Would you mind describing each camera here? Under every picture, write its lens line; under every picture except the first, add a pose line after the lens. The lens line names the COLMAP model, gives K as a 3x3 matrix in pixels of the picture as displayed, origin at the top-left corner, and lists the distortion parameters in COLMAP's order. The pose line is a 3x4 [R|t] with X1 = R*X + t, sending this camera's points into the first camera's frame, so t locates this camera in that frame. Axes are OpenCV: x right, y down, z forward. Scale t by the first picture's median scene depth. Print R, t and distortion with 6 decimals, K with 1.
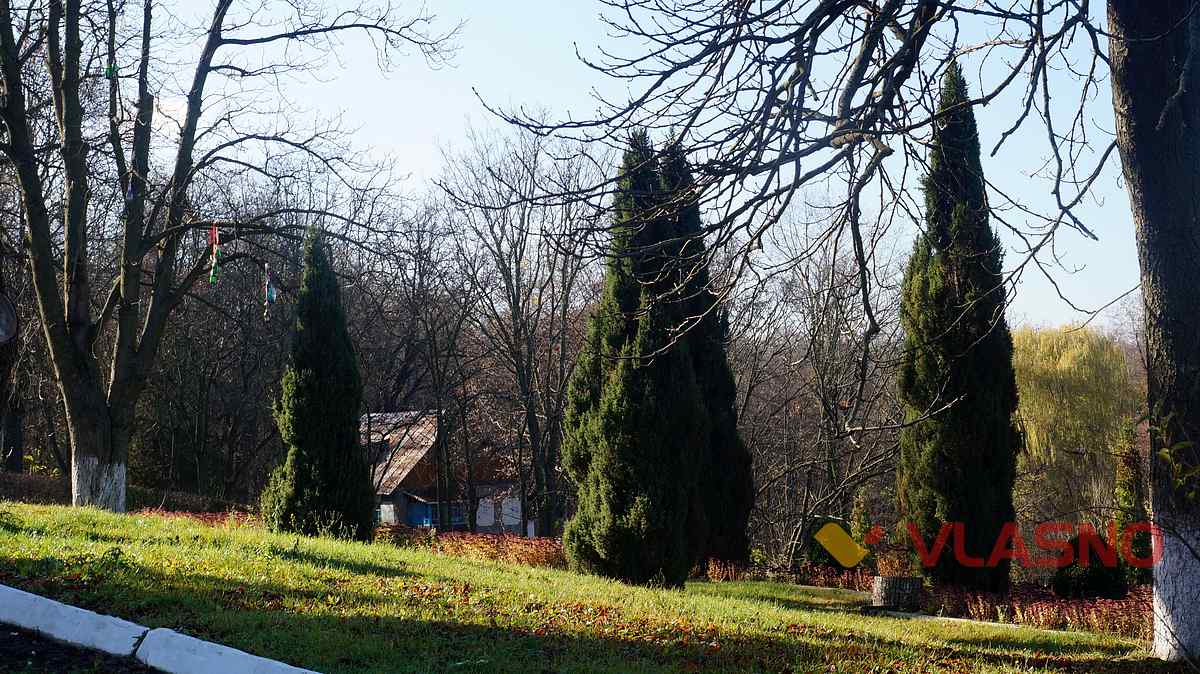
lens RADIAL K [[2100.6, 0, 600.0], [0, 2100.6, 337.0], [0, 0, 1]] dist [-0.035226, -0.042747]
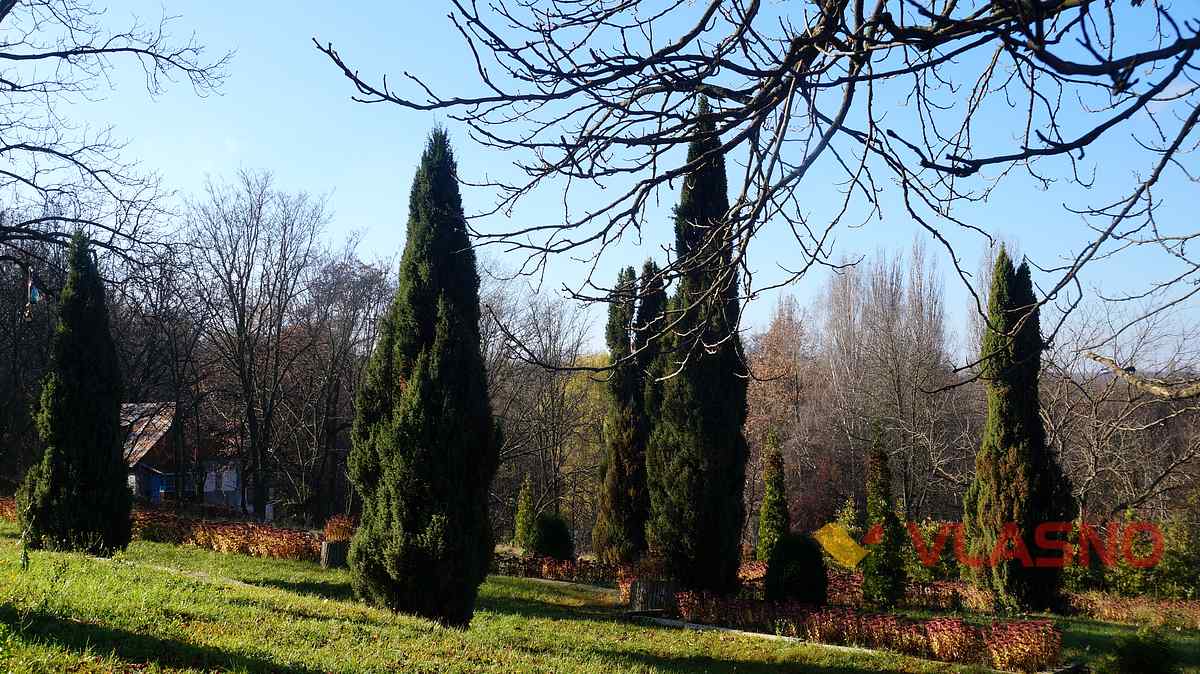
lens RADIAL K [[1429.0, 0, 600.0], [0, 1429.0, 337.0], [0, 0, 1]] dist [0.014110, -0.050164]
pose [[0.976117, 0.031553, 0.214942, -0.035325], [-0.028762, 0.999457, -0.016102, 0.003212], [-0.215333, 0.009535, 0.976494, 0.252924]]
